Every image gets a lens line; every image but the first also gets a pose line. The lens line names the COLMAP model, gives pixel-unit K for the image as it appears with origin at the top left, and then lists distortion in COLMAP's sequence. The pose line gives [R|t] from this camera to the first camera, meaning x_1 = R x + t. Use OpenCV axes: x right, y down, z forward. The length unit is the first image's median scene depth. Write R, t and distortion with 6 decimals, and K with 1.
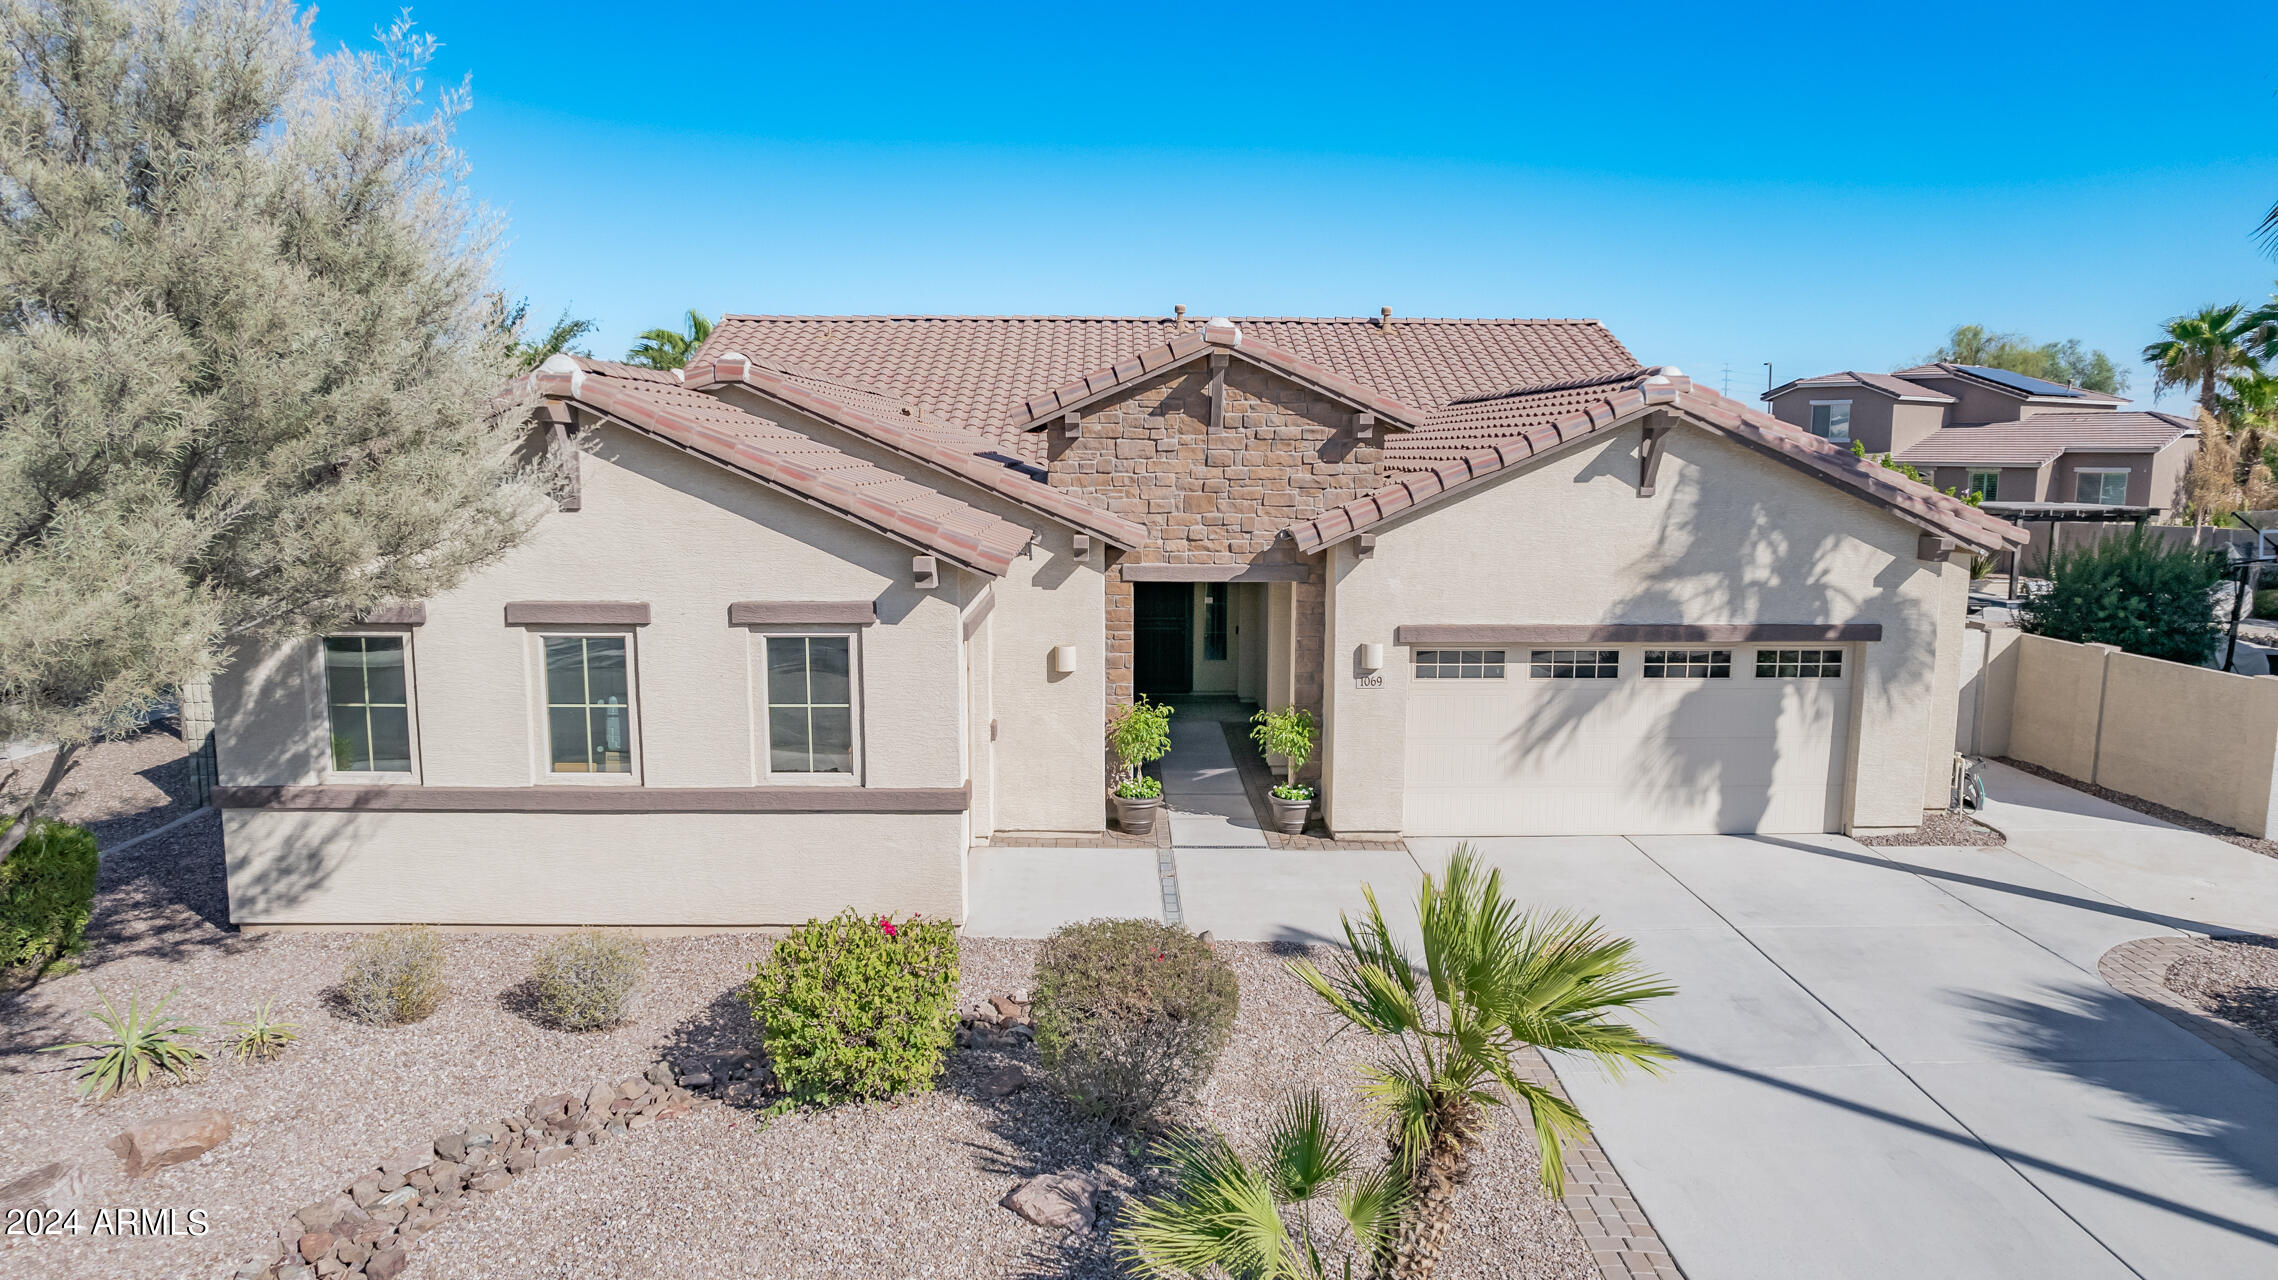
lens RADIAL K [[1461.3, 0, 1151.9], [0, 1461.3, 649.2], [0, 0, 1]] dist [-0.074386, 0.069883]
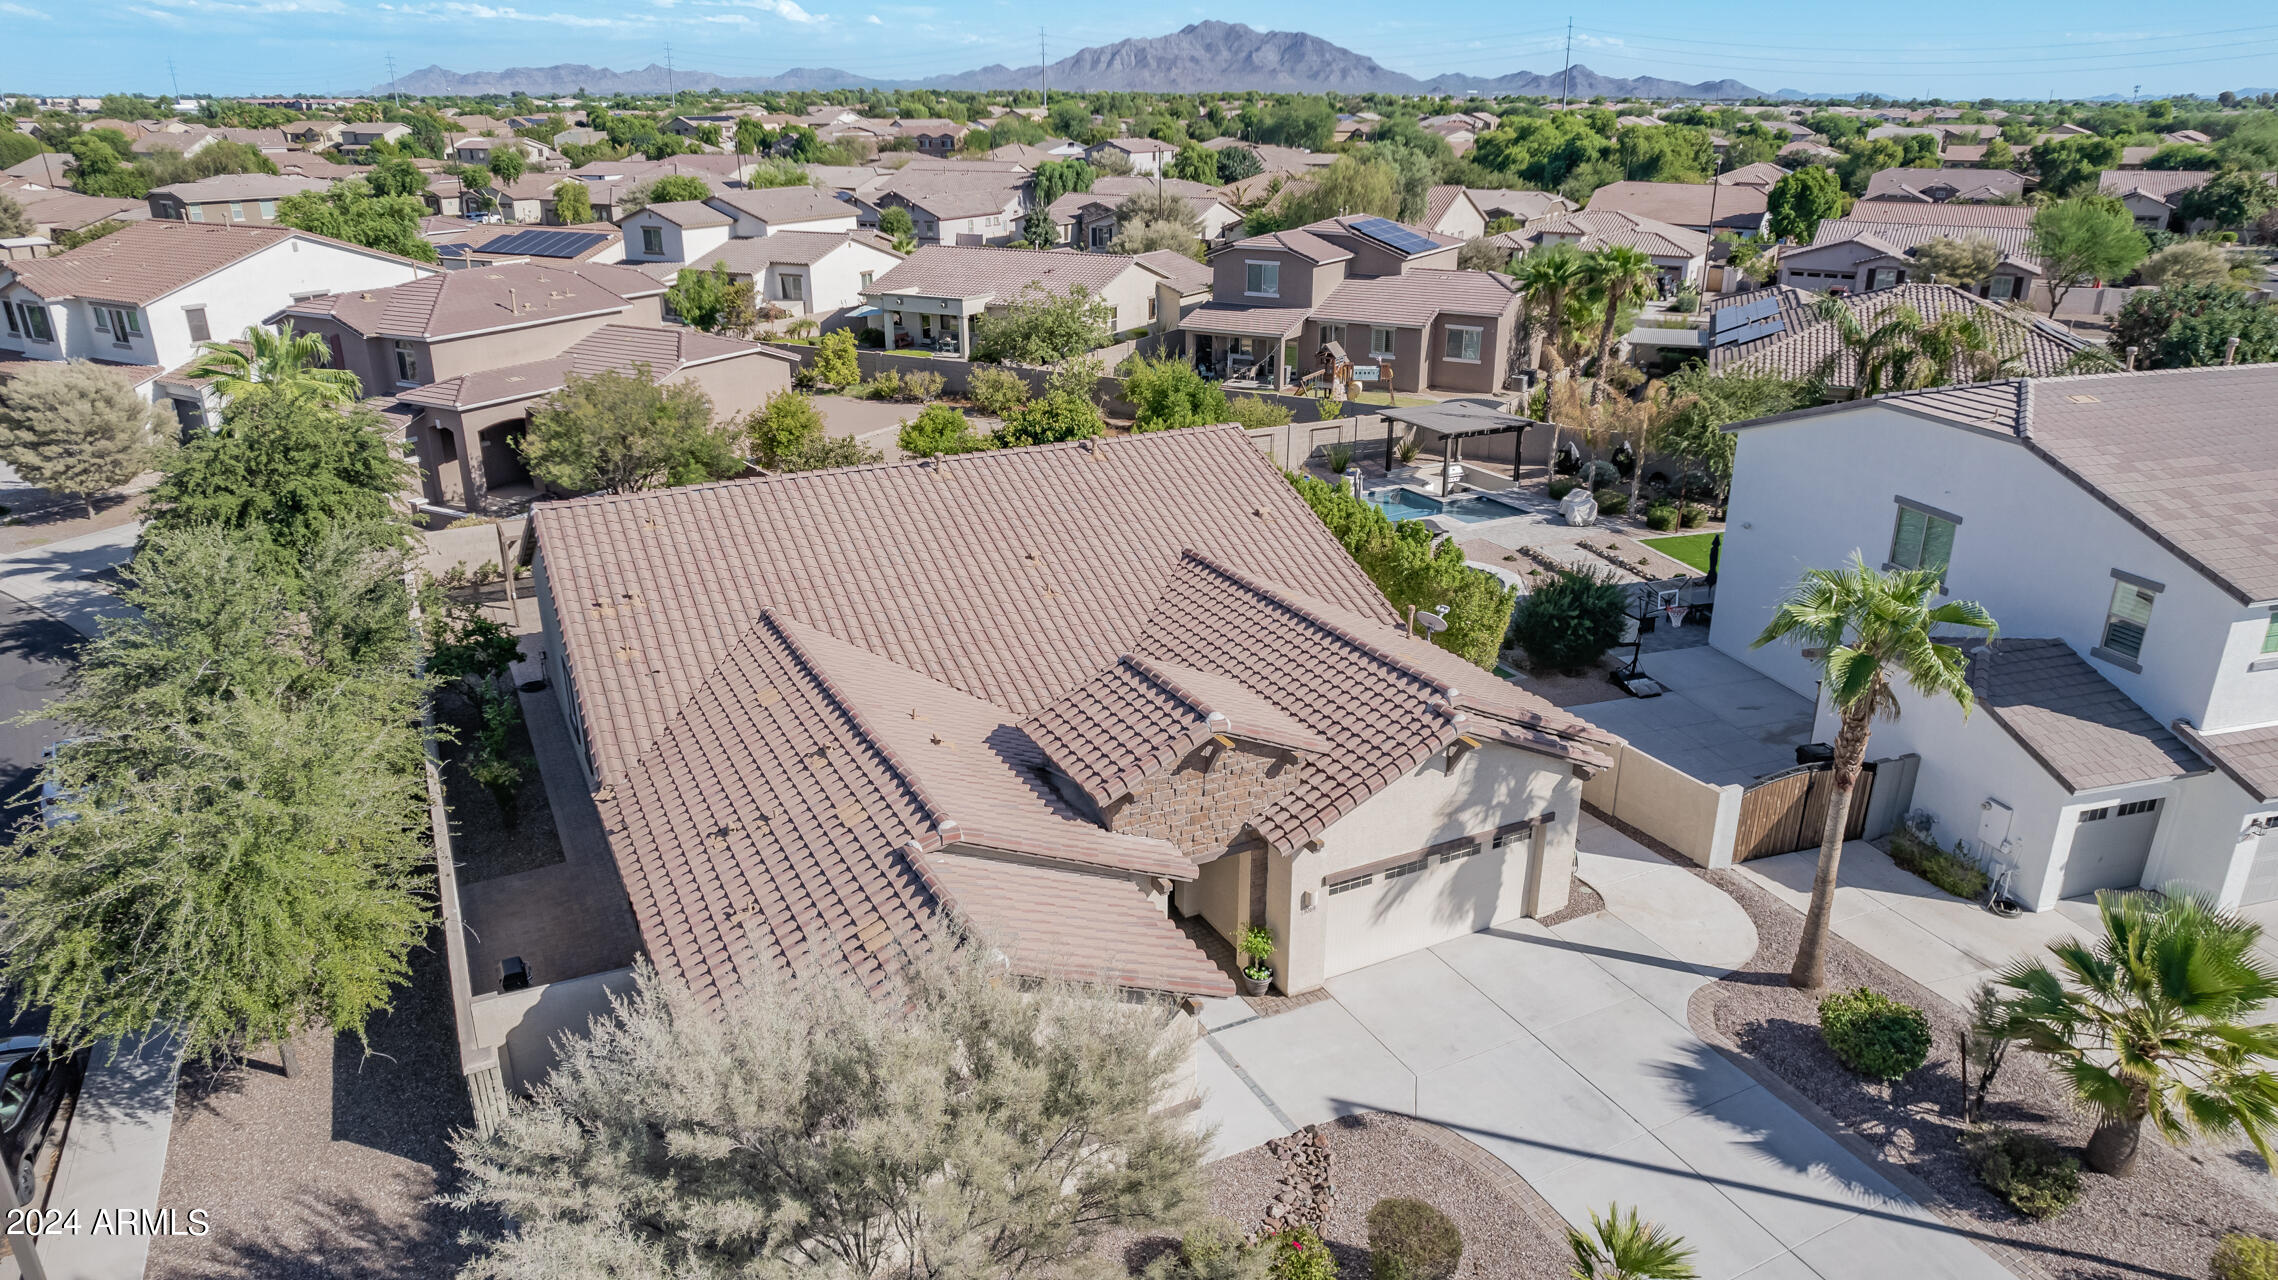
lens RADIAL K [[1461.3, 0, 1151.9], [0, 1461.3, 649.2], [0, 0, 1]] dist [-0.074386, 0.069883]
pose [[0.899433, -0.160094, 0.406682, -0.627011], [0.063527, 0.968503, 0.240760, -0.663910], [-0.432417, -0.190712, 0.881274, -0.320257]]
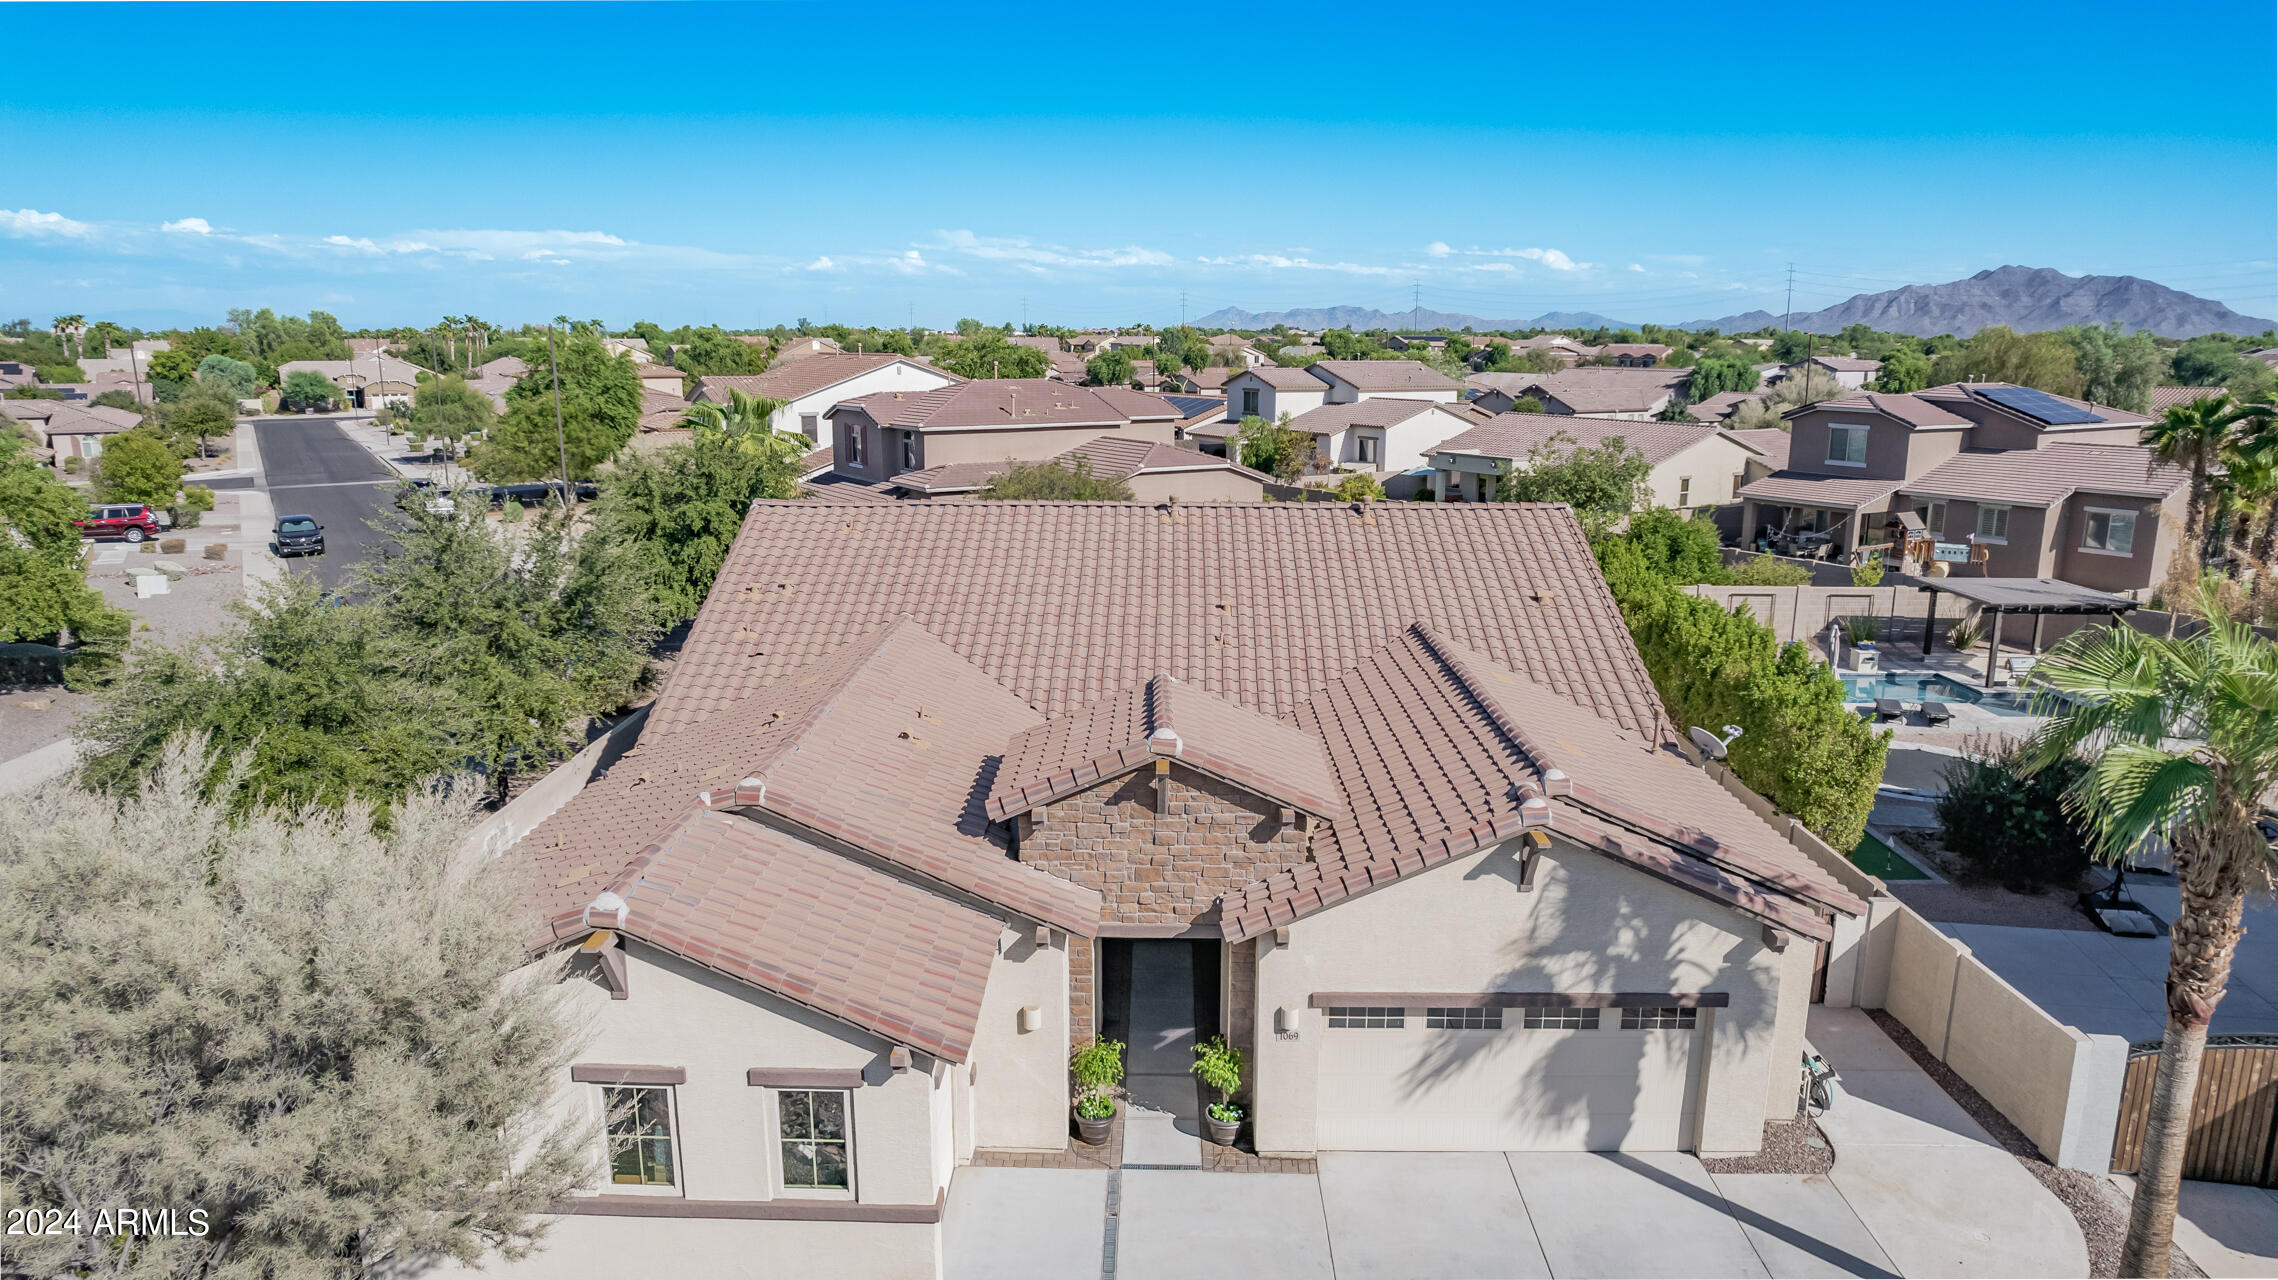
lens RADIAL K [[1461.3, 0, 1151.9], [0, 1461.3, 649.2], [0, 0, 1]] dist [-0.074386, 0.069883]
pose [[0.999361, 0.007036, -0.035054, 0.076789], [-0.004412, 0.997220, 0.074377, -0.374548], [0.035480, -0.074175, 0.996614, -0.160328]]
